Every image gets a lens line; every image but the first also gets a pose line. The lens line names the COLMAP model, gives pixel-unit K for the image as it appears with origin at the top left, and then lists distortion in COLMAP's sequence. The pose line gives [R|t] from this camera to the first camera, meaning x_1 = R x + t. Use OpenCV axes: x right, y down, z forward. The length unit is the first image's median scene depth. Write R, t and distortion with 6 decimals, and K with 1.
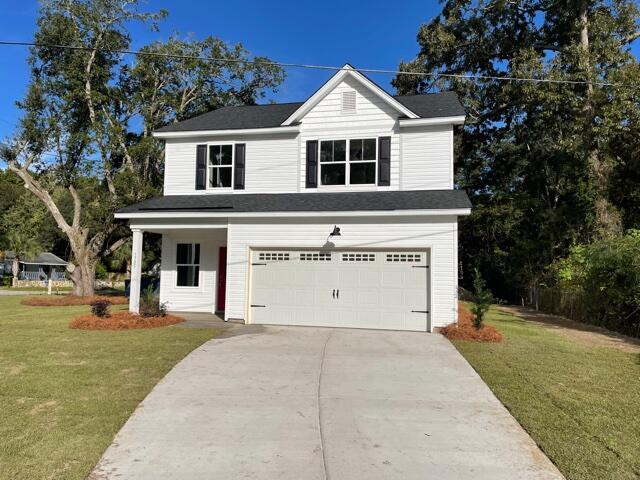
lens RADIAL K [[482.4, 0, 320.0], [0, 482.4, 240.0], [0, 0, 1]] dist [0.096755, -0.140259]
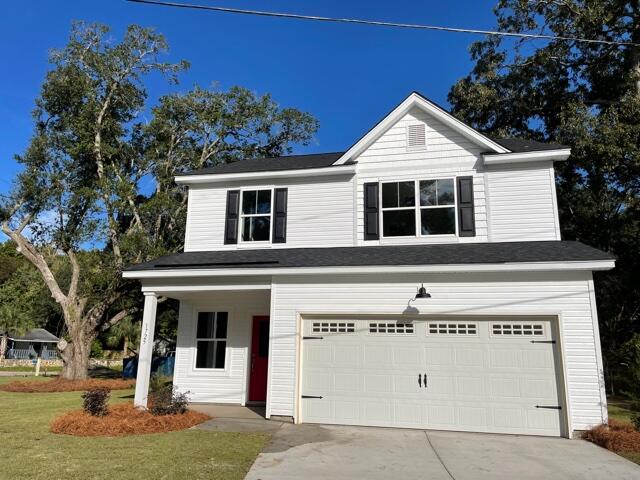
lens RADIAL K [[482.4, 0, 320.0], [0, 482.4, 240.0], [0, 0, 1]] dist [0.096755, -0.140259]
pose [[0.999998, -0.000655, 0.002109, -0.103710], [0.000972, 0.988079, -0.153944, 0.014135], [-0.001983, 0.153945, 0.988077, 0.214409]]
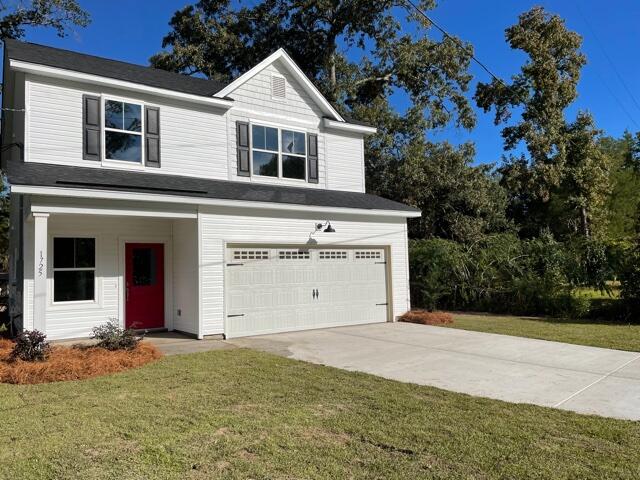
lens RADIAL K [[482.4, 0, 320.0], [0, 482.4, 240.0], [0, 0, 1]] dist [0.096755, -0.140259]
pose [[0.687681, 0.012567, 0.725904, -0.553580], [-0.015892, 0.999871, -0.002254, 0.007123], [-0.725839, -0.009986, 0.687792, 0.294432]]
